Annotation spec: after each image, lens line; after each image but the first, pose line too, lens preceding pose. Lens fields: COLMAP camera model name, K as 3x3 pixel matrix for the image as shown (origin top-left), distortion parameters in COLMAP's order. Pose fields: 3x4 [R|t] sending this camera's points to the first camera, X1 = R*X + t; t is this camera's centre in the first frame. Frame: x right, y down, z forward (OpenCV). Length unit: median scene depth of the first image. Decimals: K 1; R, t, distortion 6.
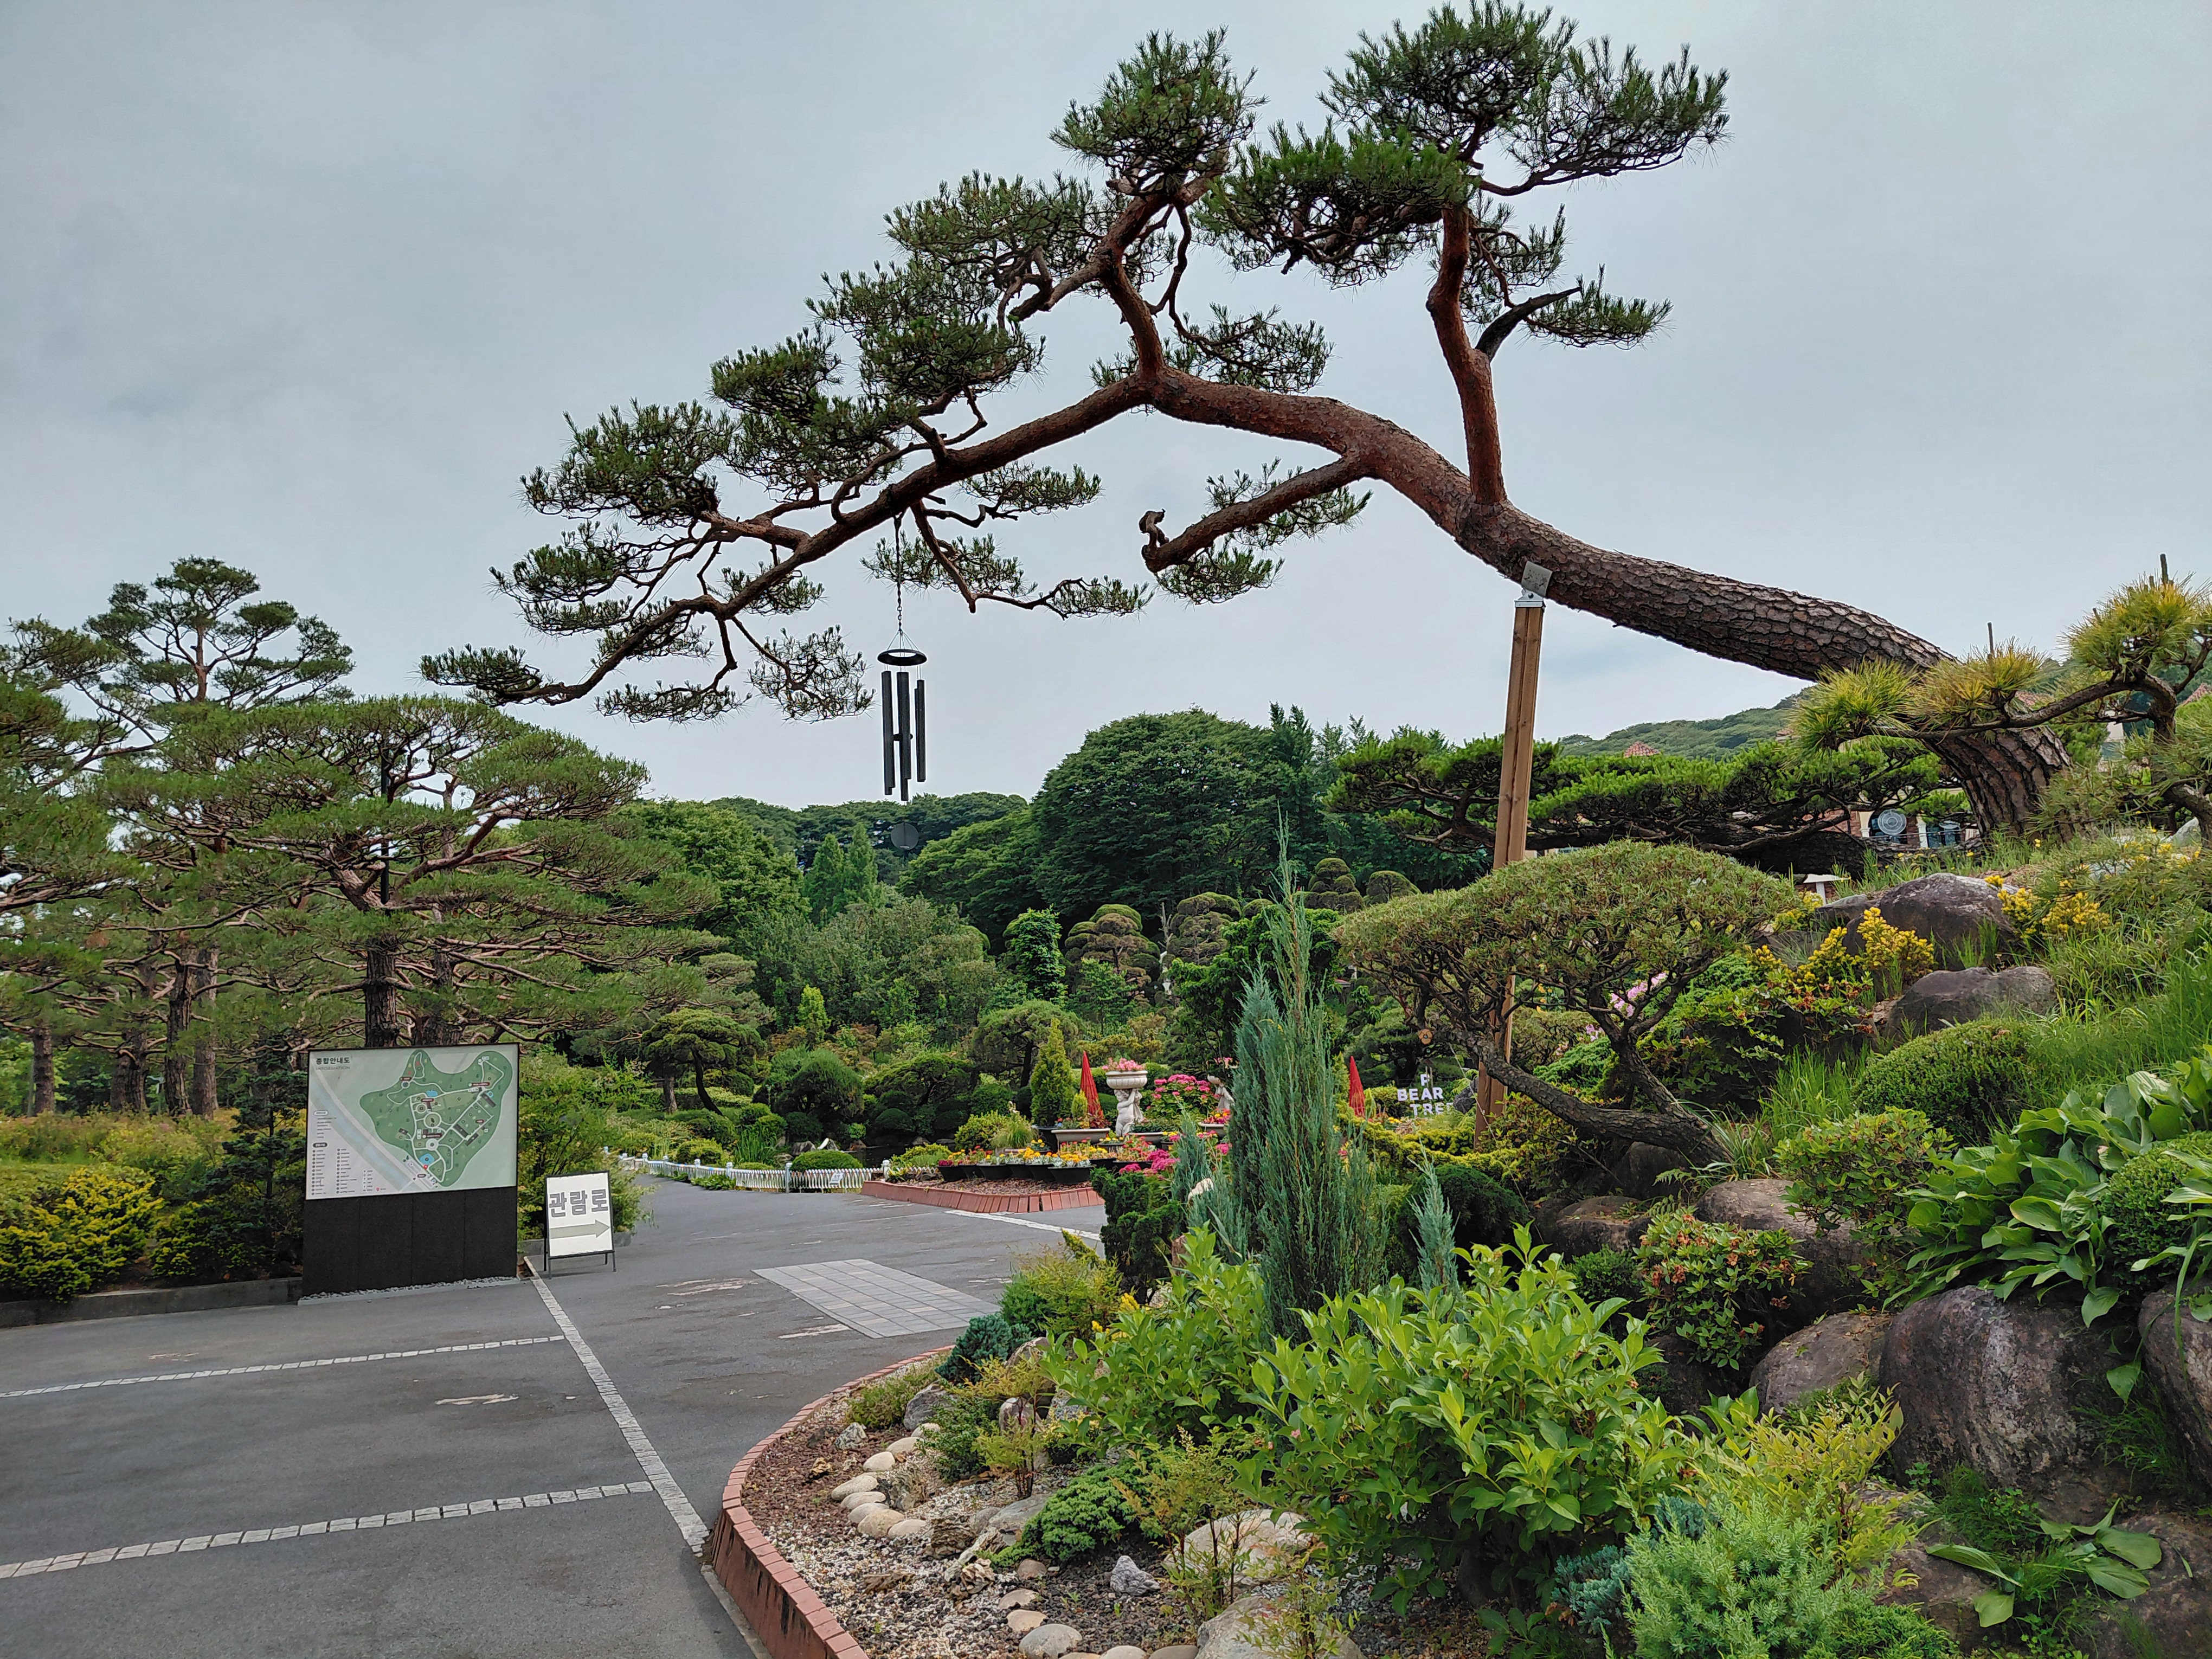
lens RADIAL K [[1629.3, 0, 1106.0], [0, 1629.3, 829.5], [0, 0, 1]] dist [0.092930, -0.212195]
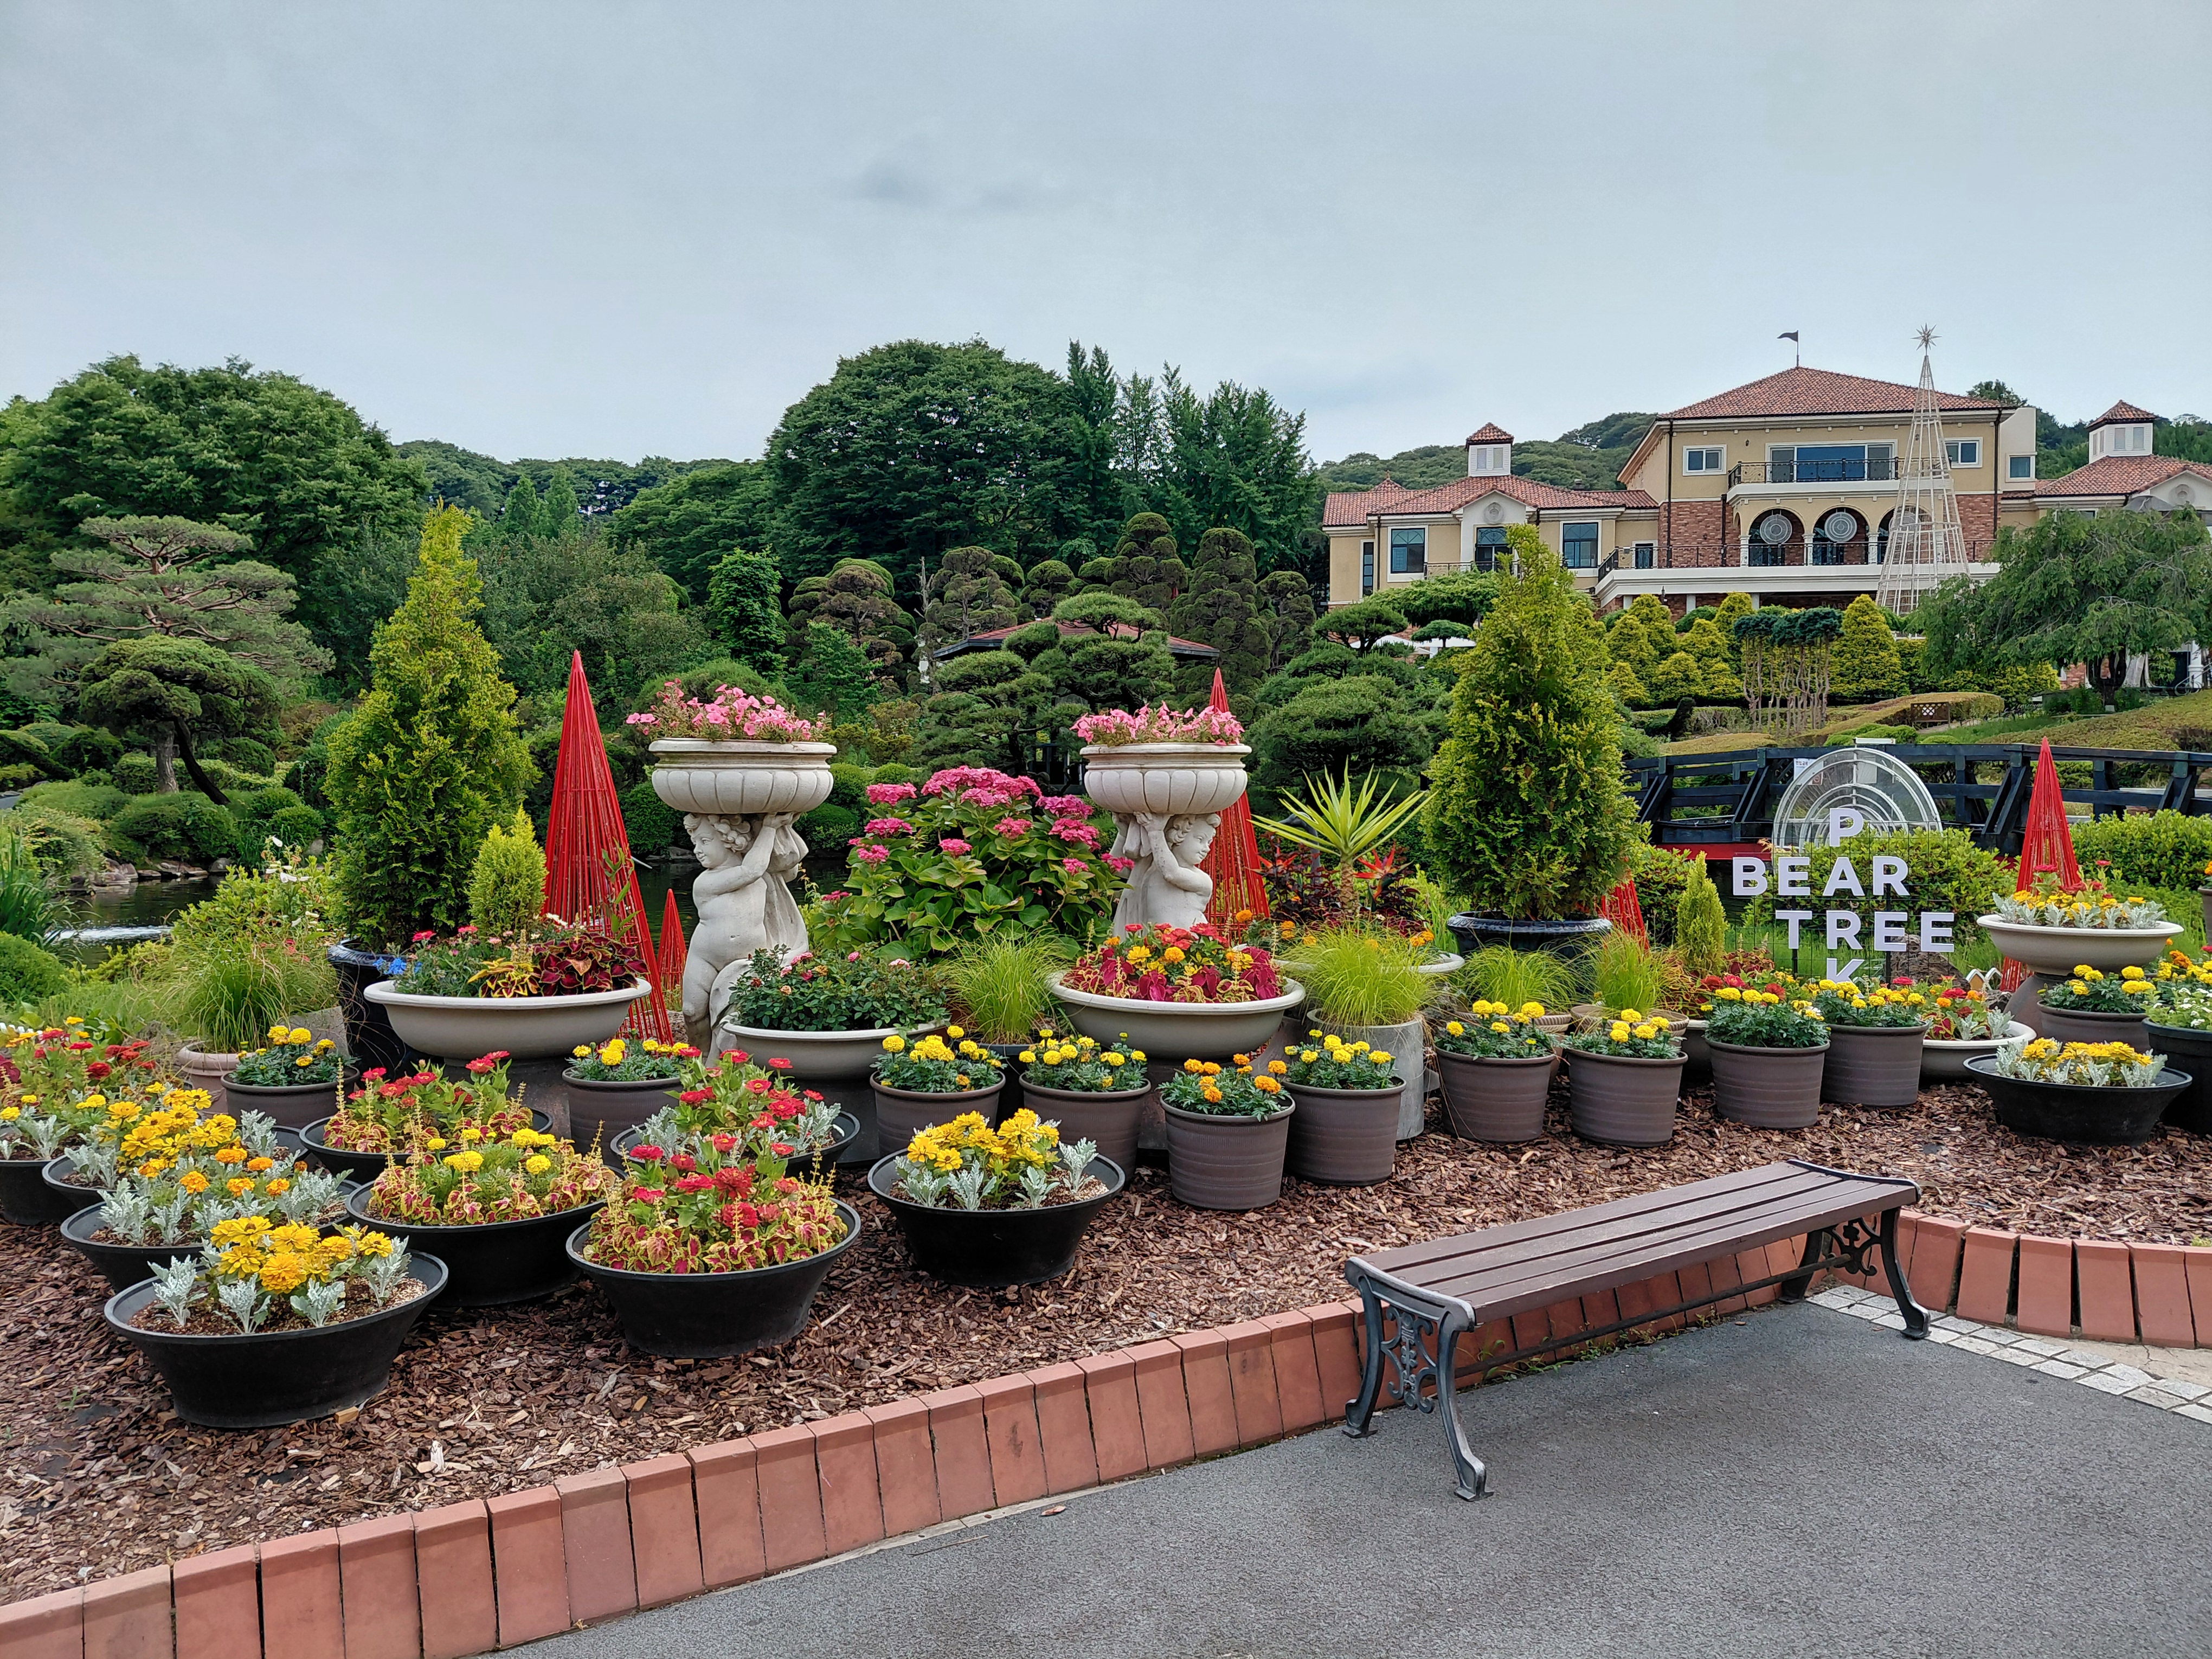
lens RADIAL K [[1629.3, 0, 1106.0], [0, 1629.3, 829.5], [0, 0, 1]] dist [0.092930, -0.212195]
pose [[0.986675, 0.052175, 0.154108, 0.007953], [-0.078065, 0.982852, 0.167058, 0.033646], [-0.142749, -0.176862, 0.973829, 0.218066]]
